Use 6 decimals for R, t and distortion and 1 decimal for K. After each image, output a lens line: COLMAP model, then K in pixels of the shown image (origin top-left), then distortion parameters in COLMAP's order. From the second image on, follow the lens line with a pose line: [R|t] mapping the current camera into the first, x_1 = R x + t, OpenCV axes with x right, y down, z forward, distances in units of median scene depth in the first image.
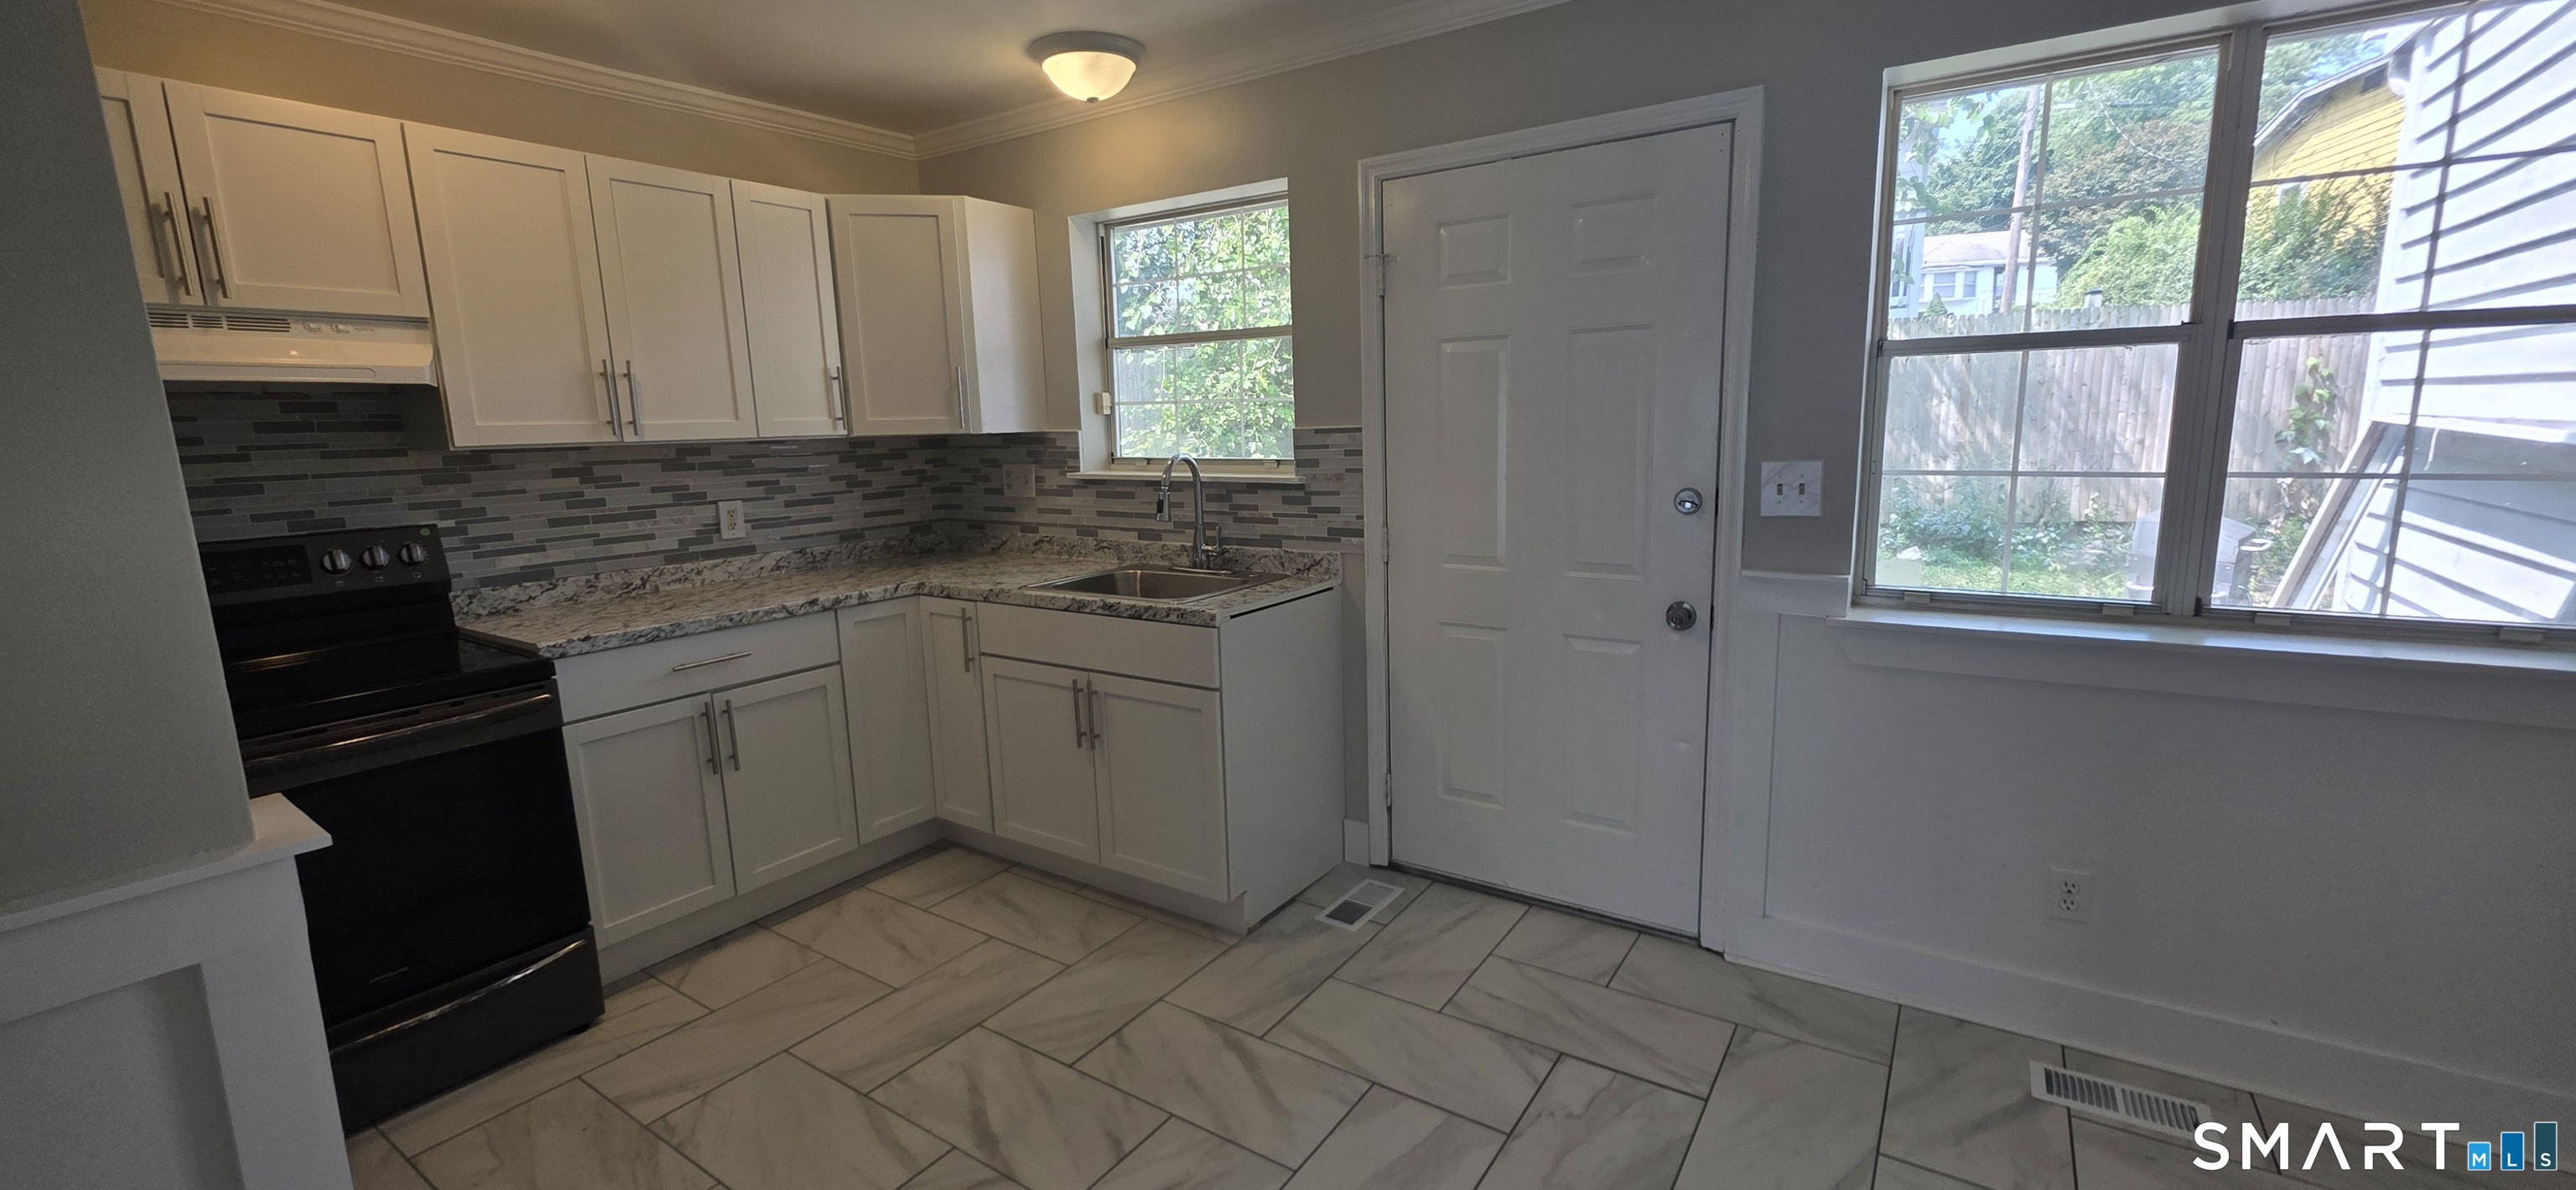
lens RADIAL K [[1027.7, 0, 1286.1], [0, 1027.7, 593.8], [0, 0, 1]] dist [-0.004012, 0.000562]
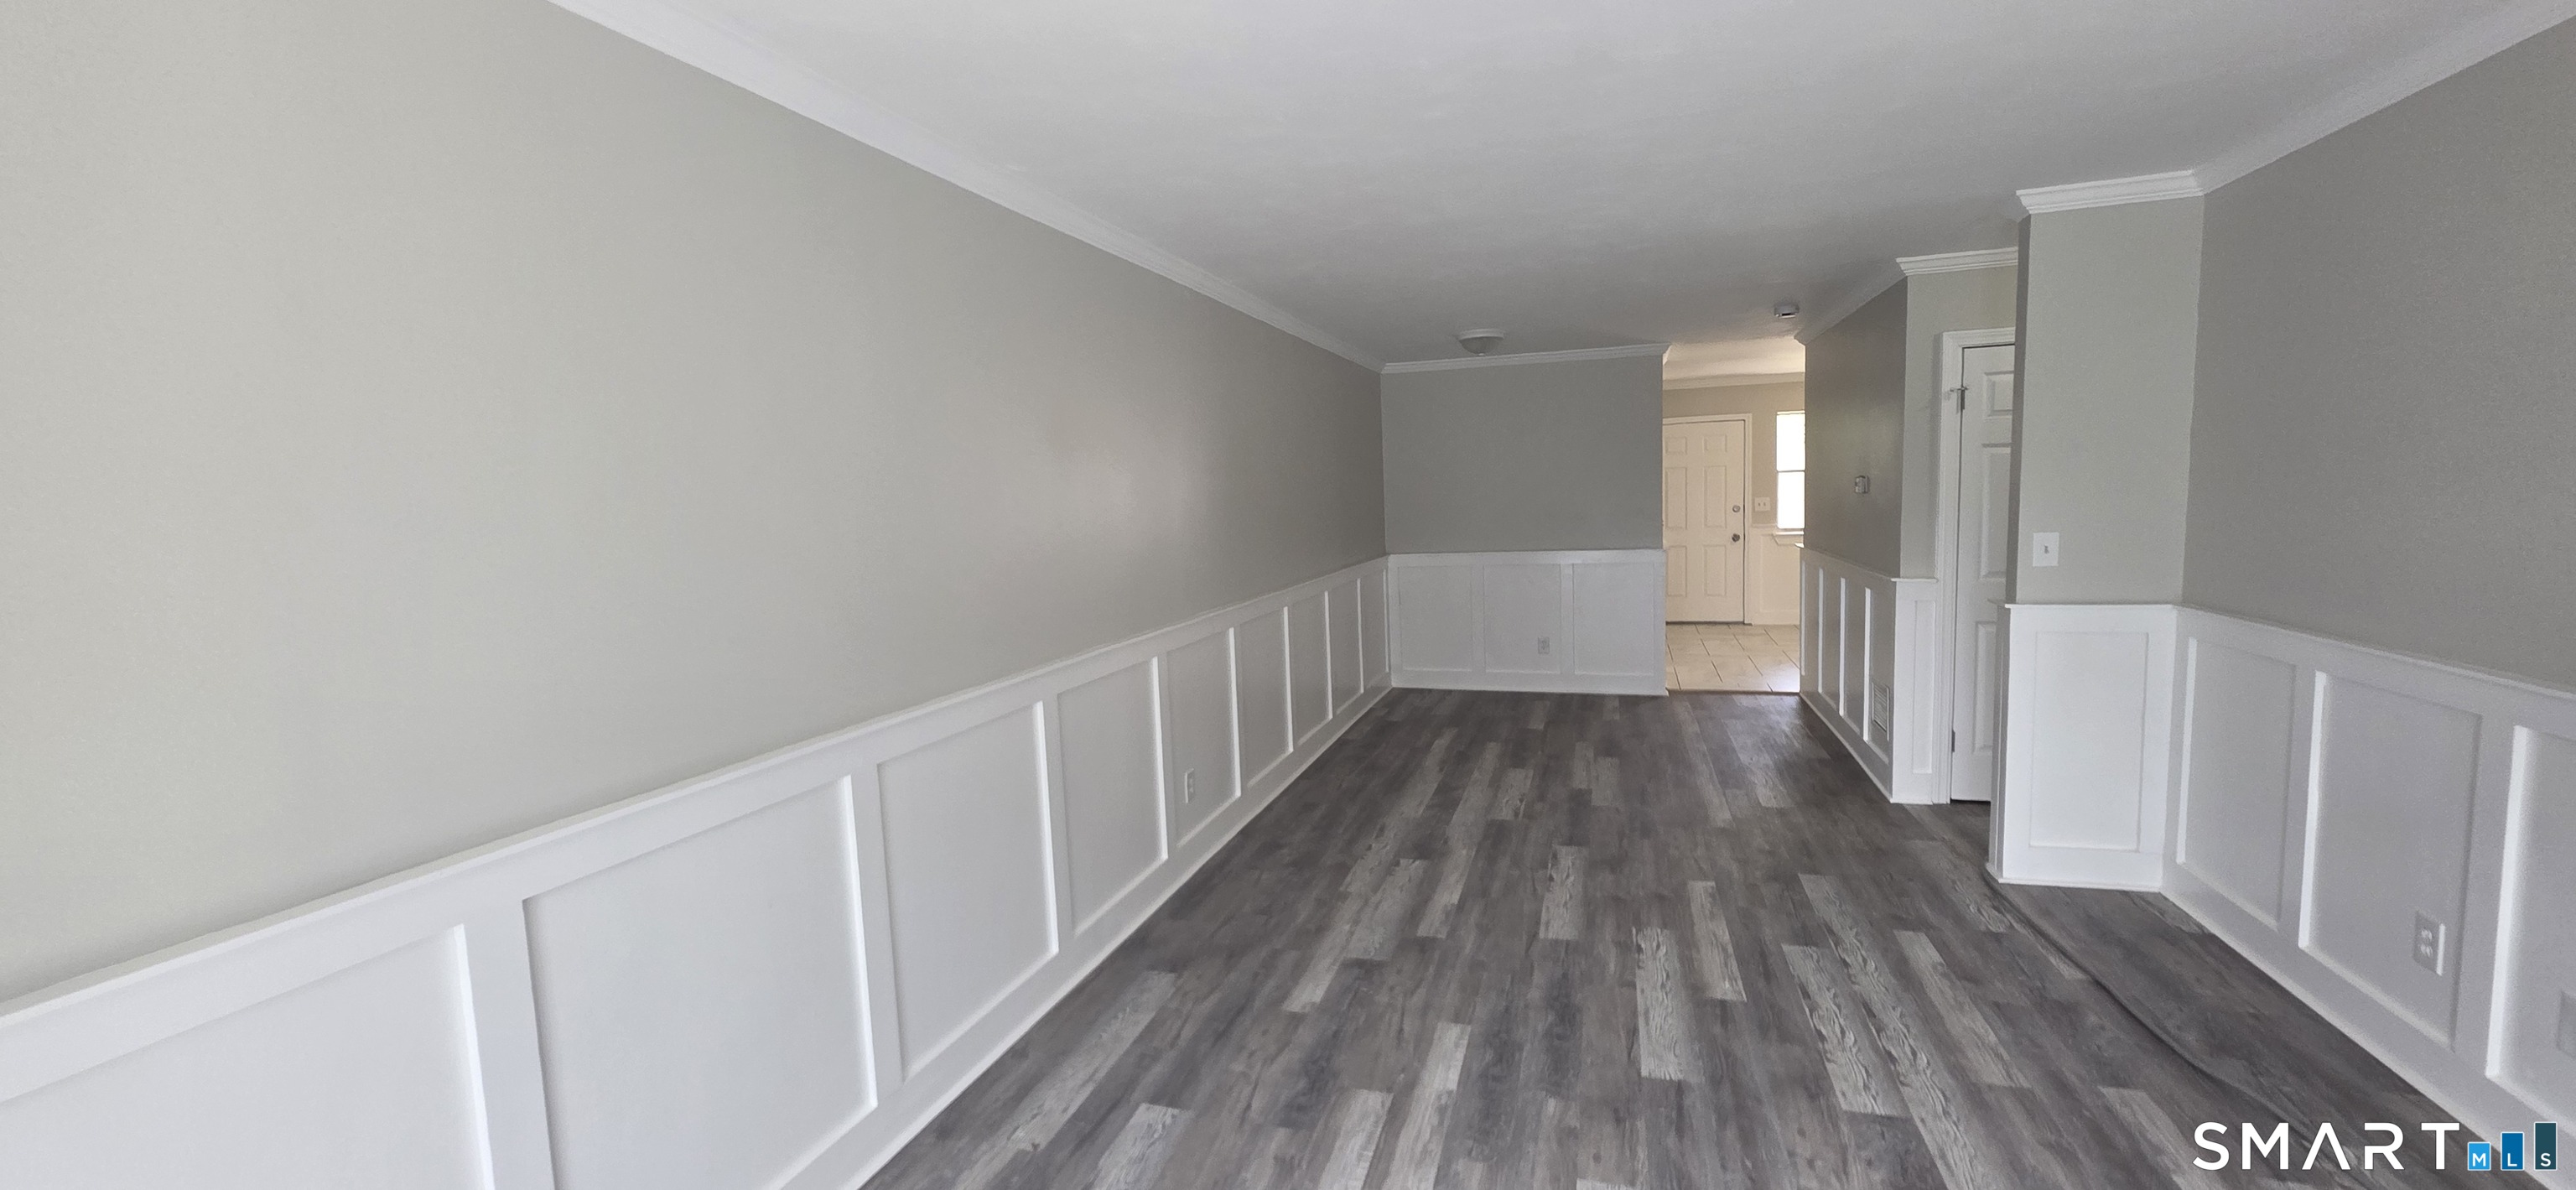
lens RADIAL K [[1027.7, 0, 1272.8], [0, 1027.7, 594.4], [0, 0, 1]] dist [-0.004012, 0.000562]
pose [[0.965001, -0.040153, 0.259155, -2.241723], [0.060280, 0.995711, -0.070188, 0.386617], [-0.255226, 0.083354, 0.963282, -2.214275]]
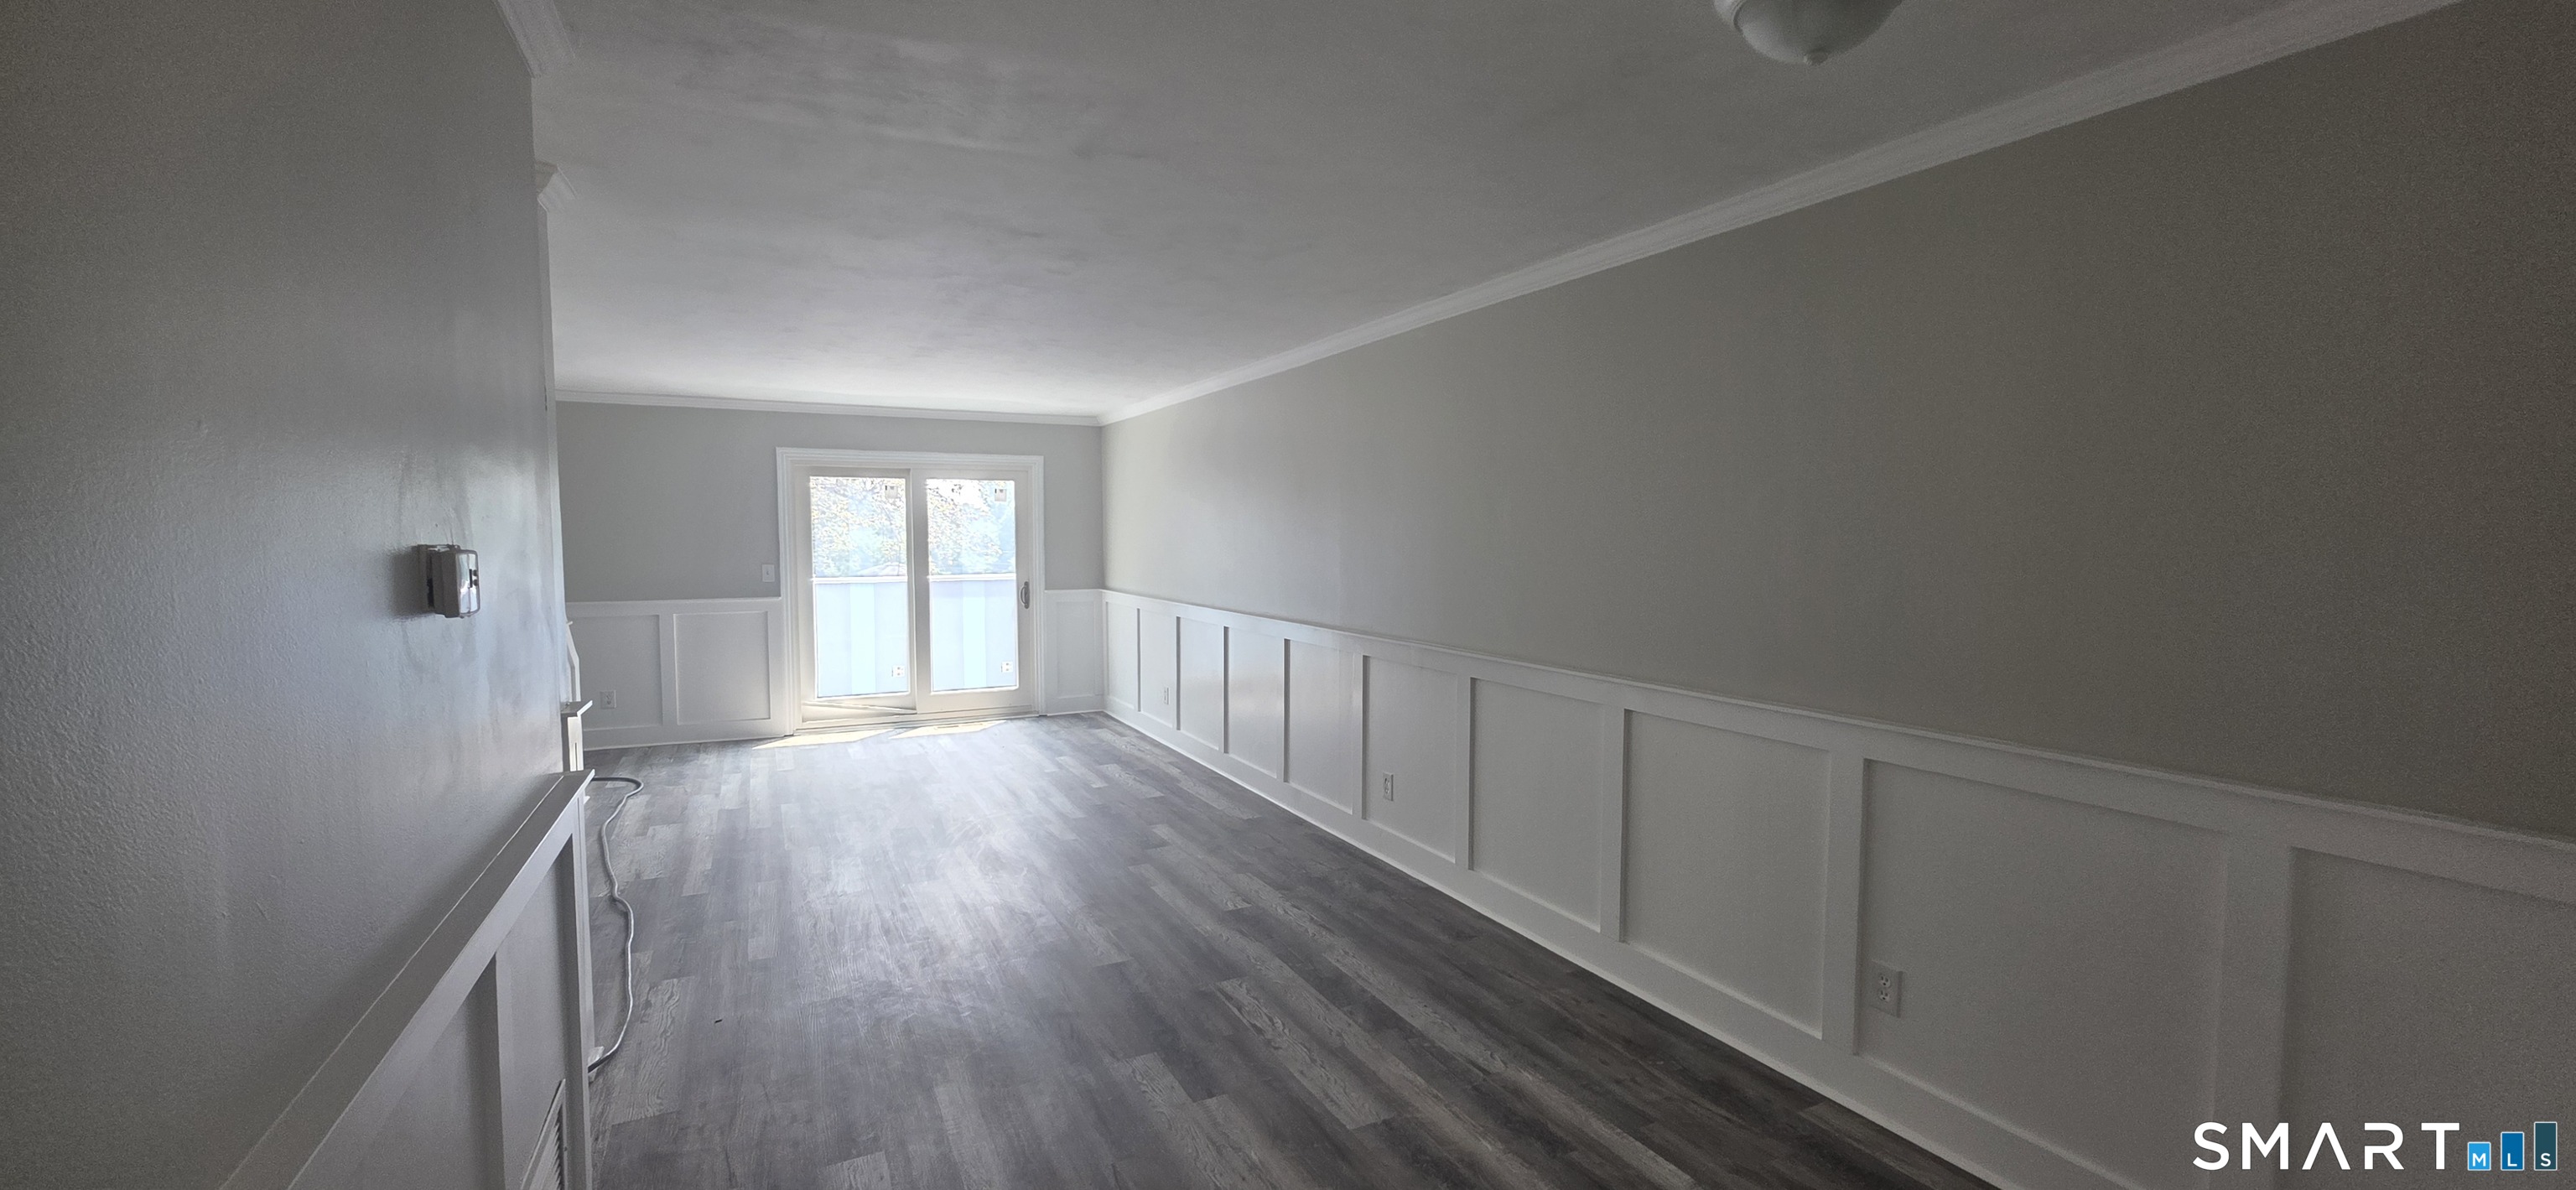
lens RADIAL K [[1027.7, 0, 1268.3], [0, 1027.7, 589.2], [0, 0, 1]] dist [-0.004012, 0.000562]
pose [[-0.507407, 0.072189, -0.858678, -0.419826], [-0.131845, 0.978248, 0.160151, -0.012986], [0.851561, 0.194474, -0.486852, -0.069304]]
